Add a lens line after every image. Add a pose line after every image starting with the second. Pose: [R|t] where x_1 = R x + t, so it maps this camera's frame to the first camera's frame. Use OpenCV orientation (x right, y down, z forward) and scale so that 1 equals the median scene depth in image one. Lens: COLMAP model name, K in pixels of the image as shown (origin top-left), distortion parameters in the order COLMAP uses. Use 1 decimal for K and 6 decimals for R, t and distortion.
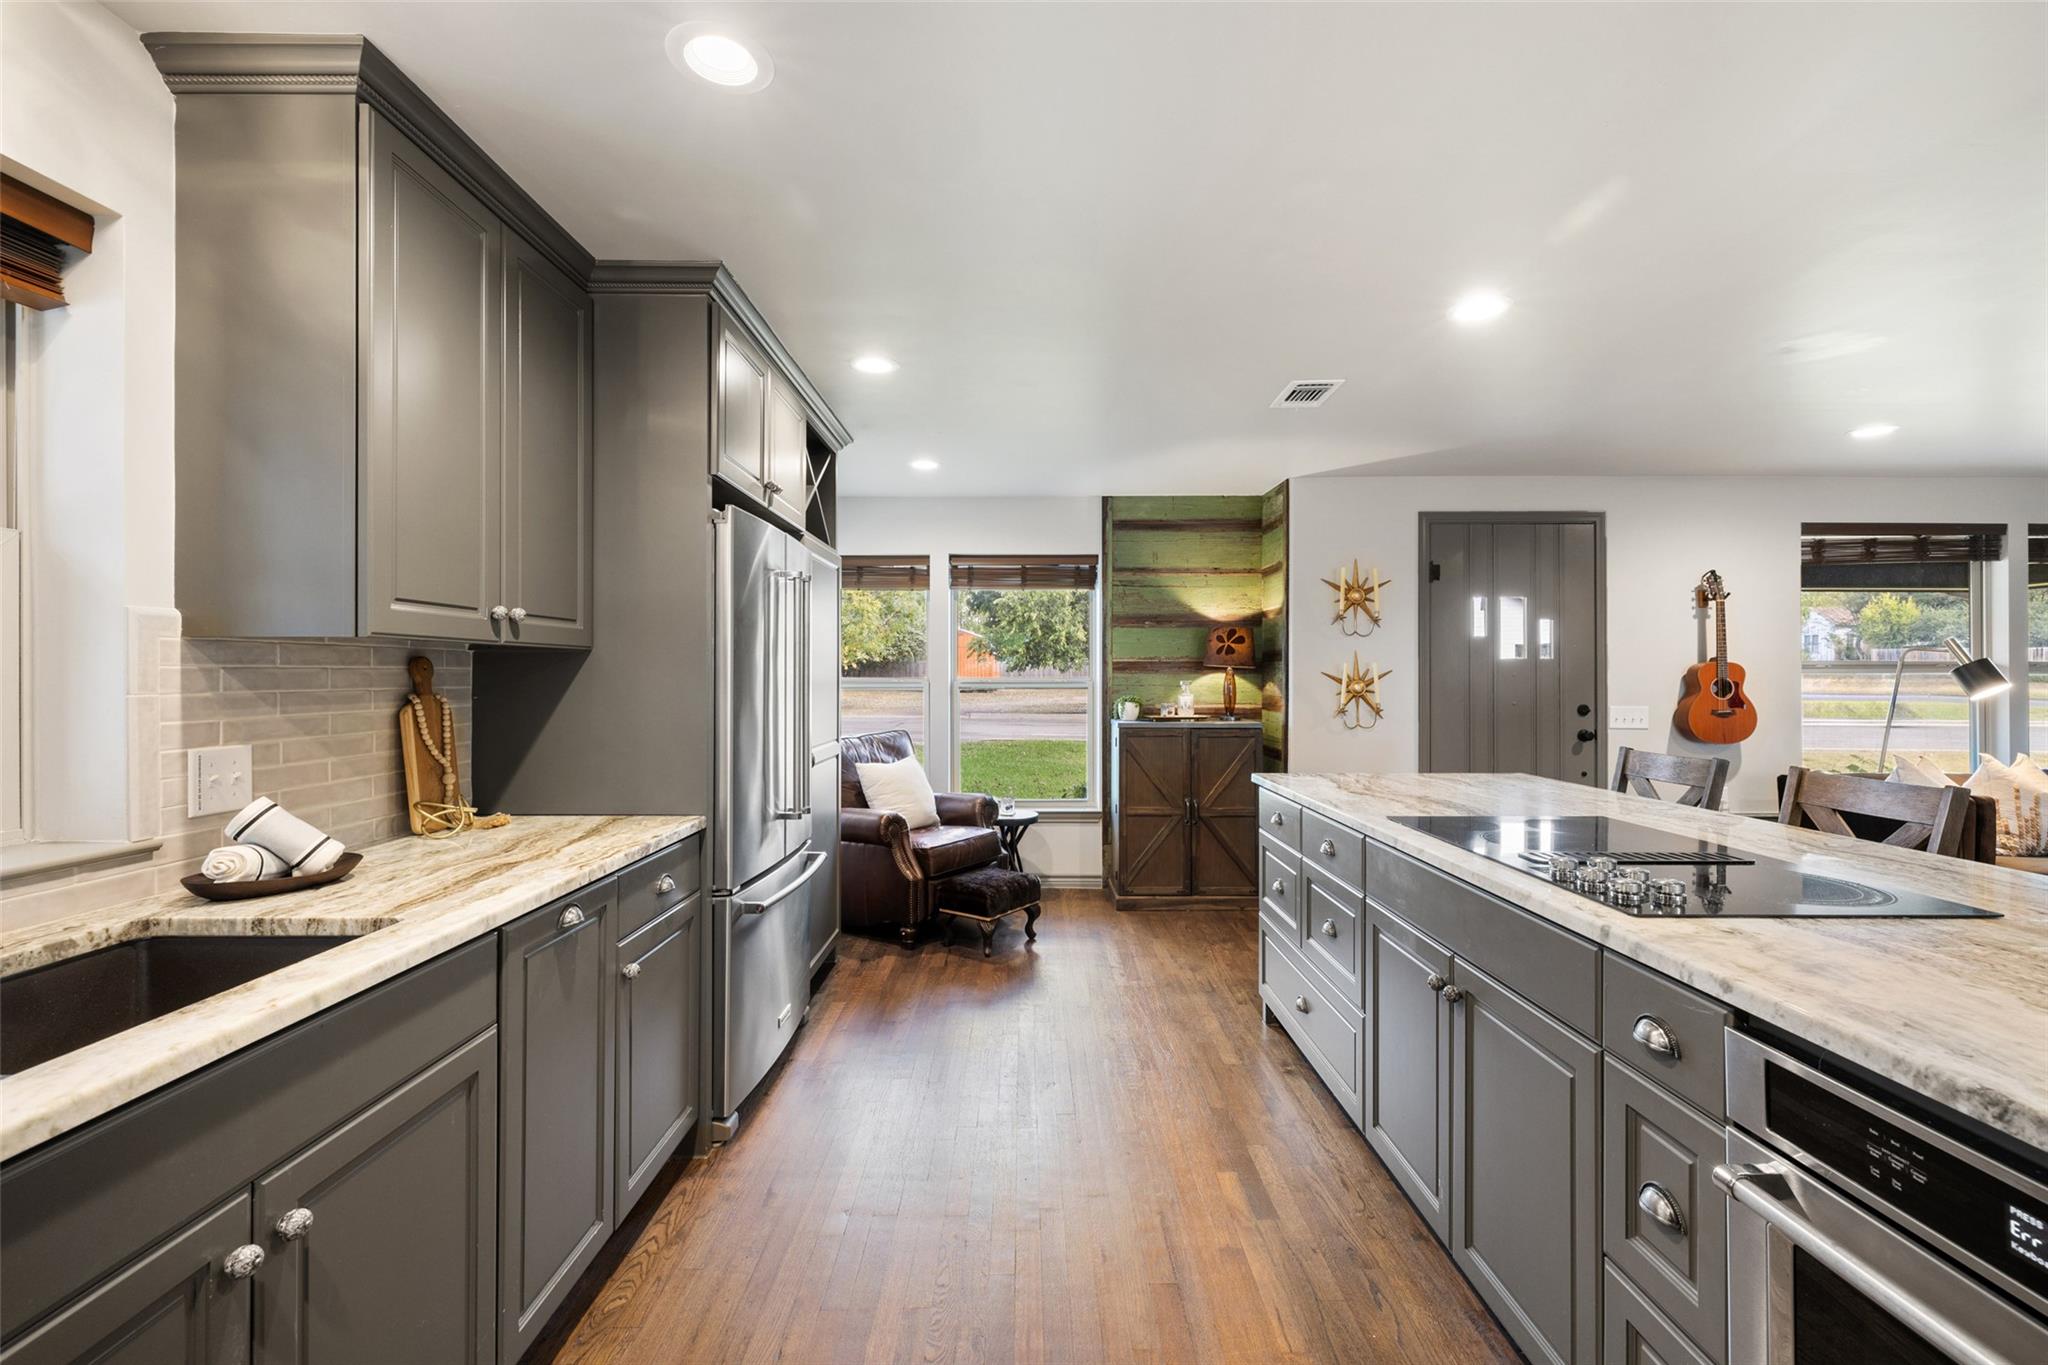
lens RADIAL K [[870.4, 0, 1036.0], [0, 870.4, 670.2], [0, 0, 1]] dist [-0.000577, -0.000013]
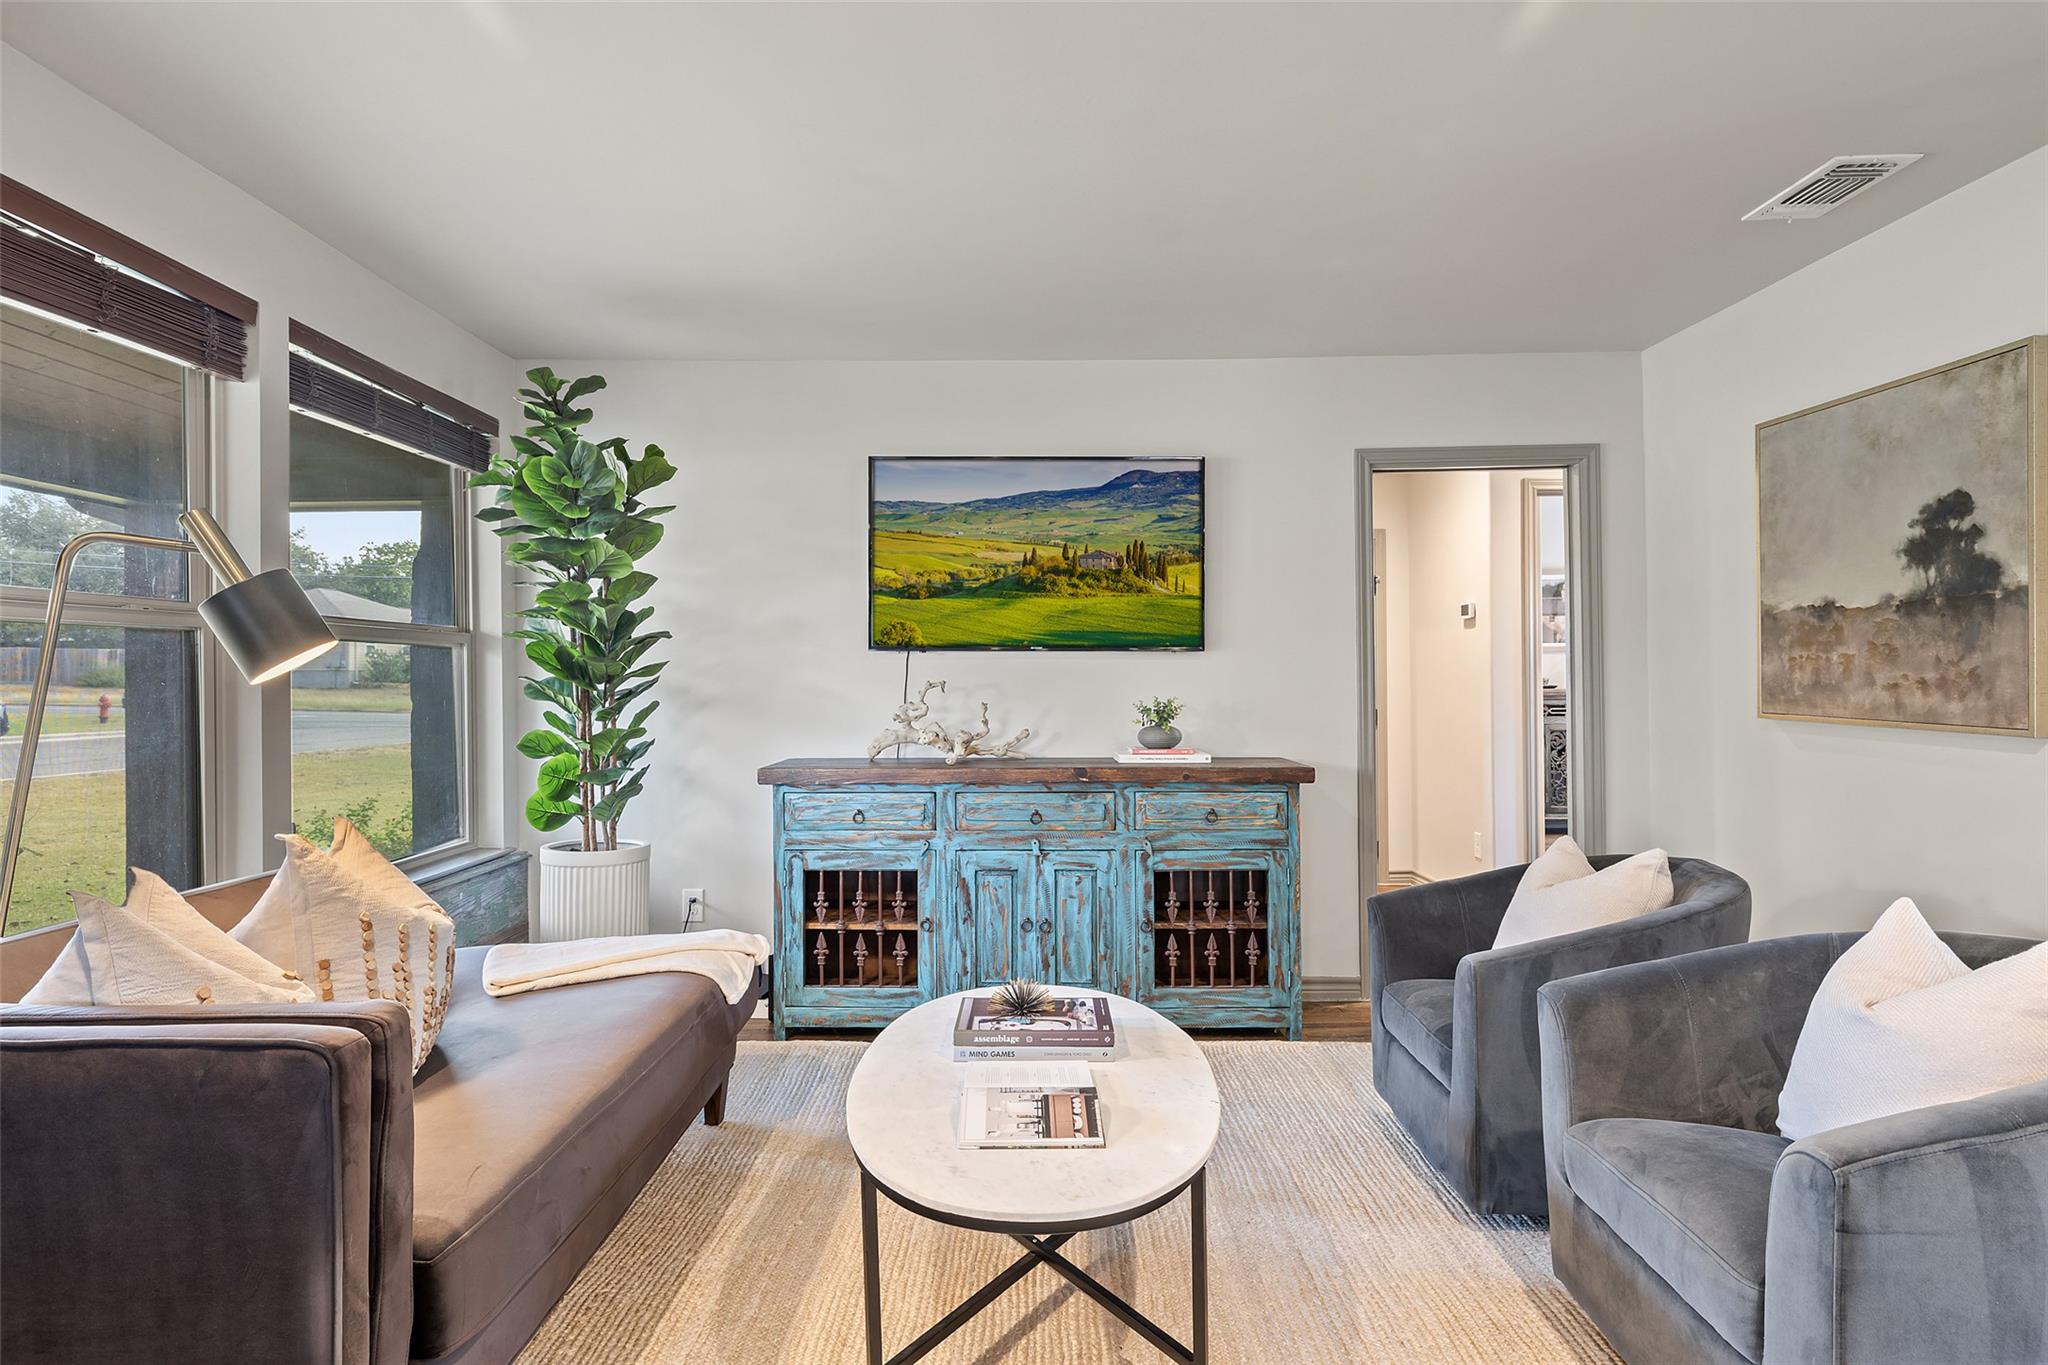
lens RADIAL K [[1054.7, 0, 1032.4], [0, 1054.7, 680.0], [0, 0, 1]] dist [0.004583, 0.000491]
pose [[-0.007210, 0.002385, 0.999971, 0.566687], [0.003482, 0.999991, -0.002360, 0.029970], [-0.999968, 0.003464, -0.007219, 0.603959]]
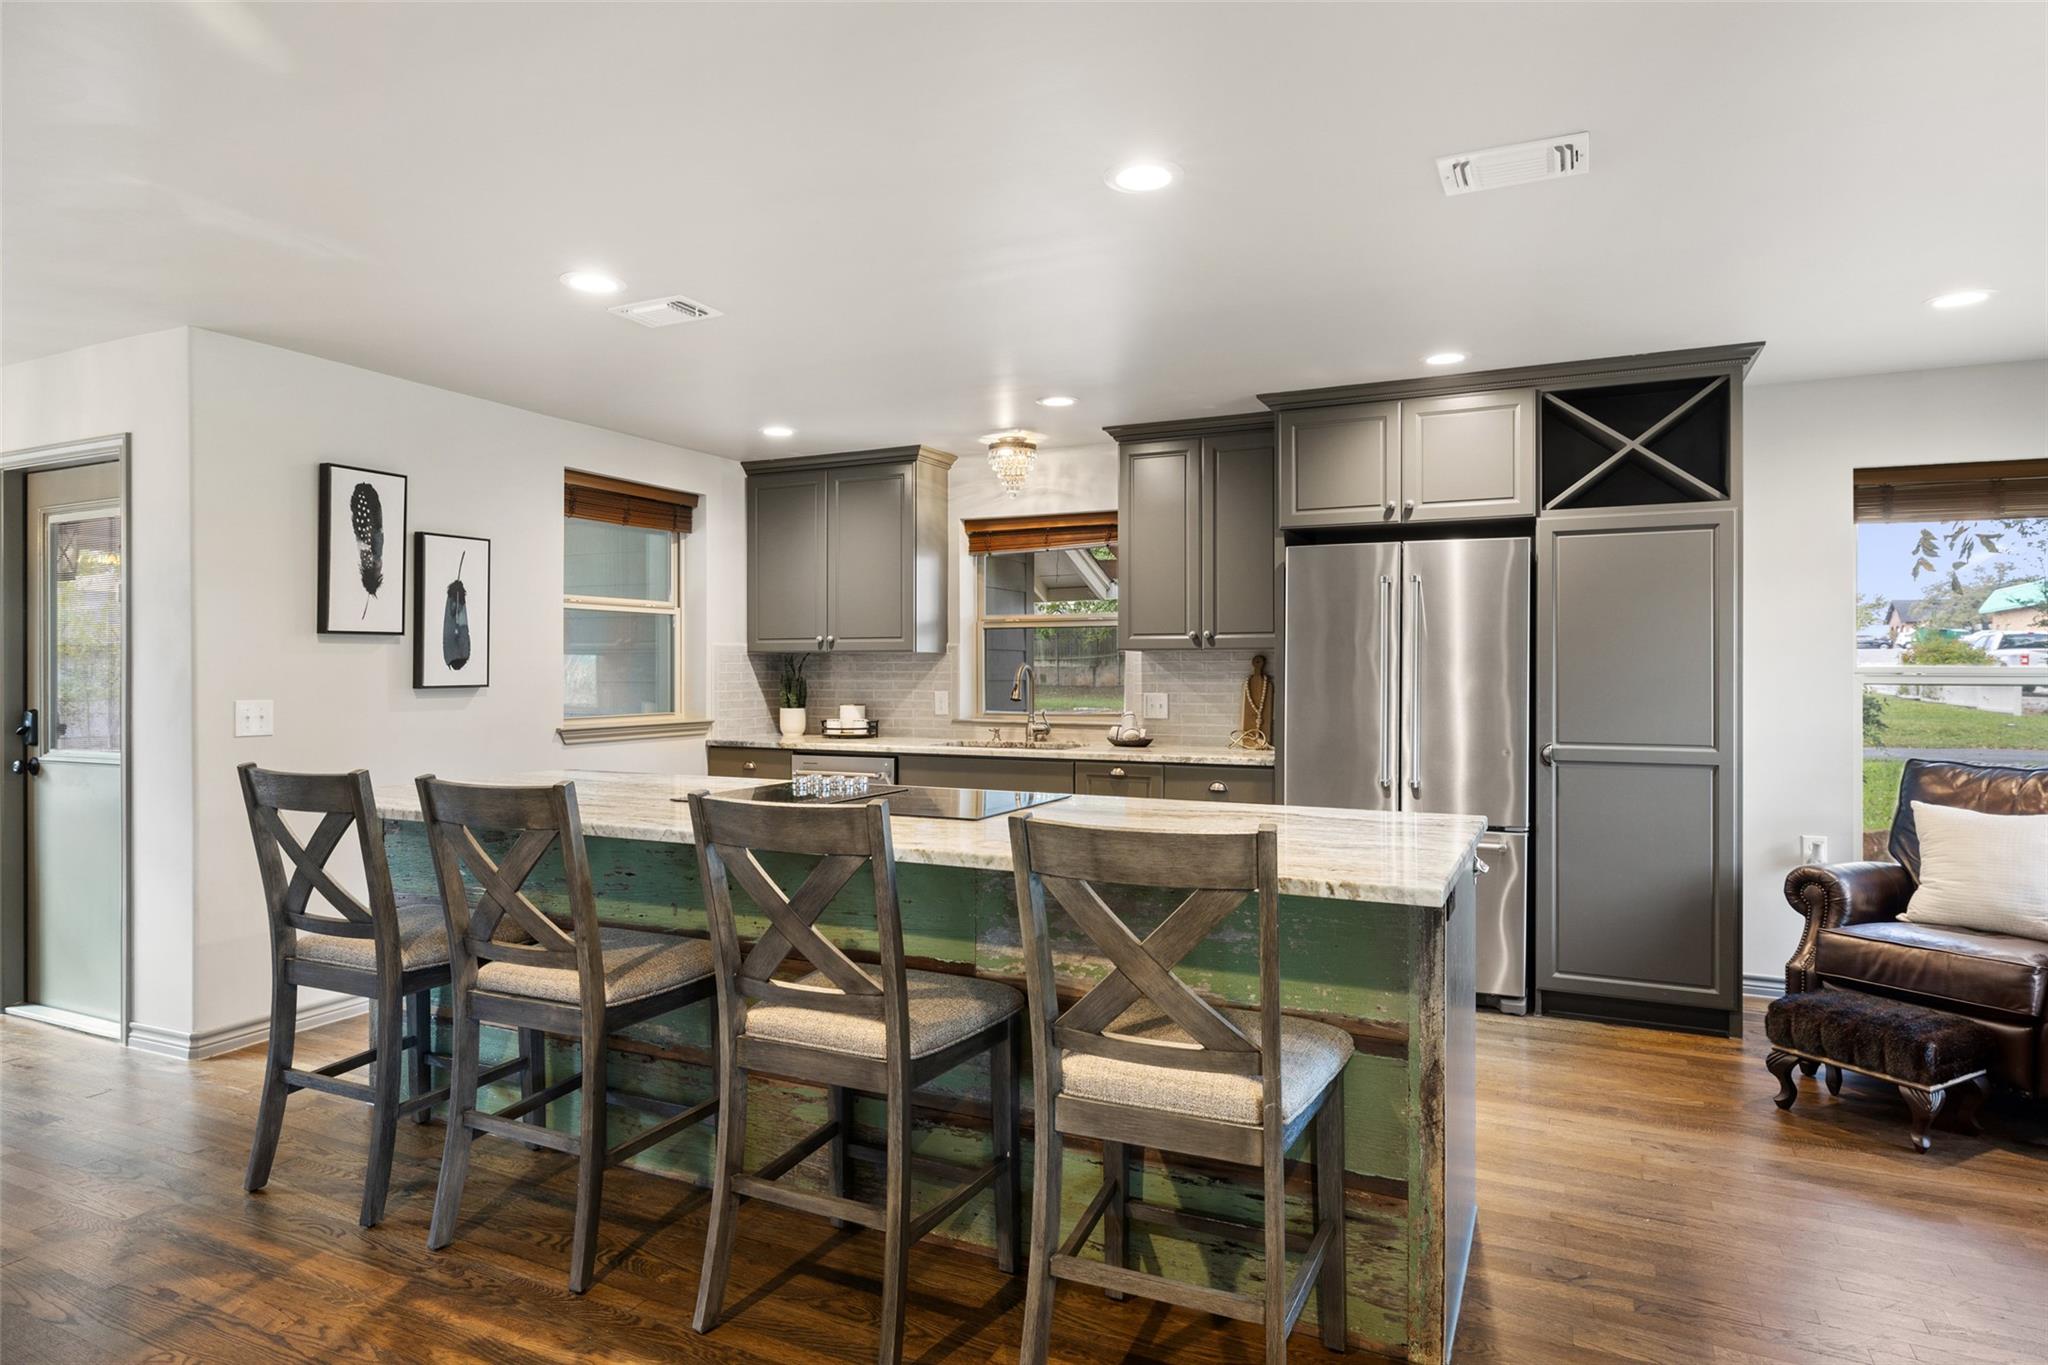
lens RADIAL K [[1145.5, 0, 1027.5], [0, 1145.5, 675.3], [0, 0, 1]] dist [0.000710, -0.001198]
pose [[-0.426532, 0.004833, -0.904459, 0.776819], [0.005932, 0.999979, 0.002546, 0.007578], [0.904453, -0.004280, -0.426552, 0.706401]]
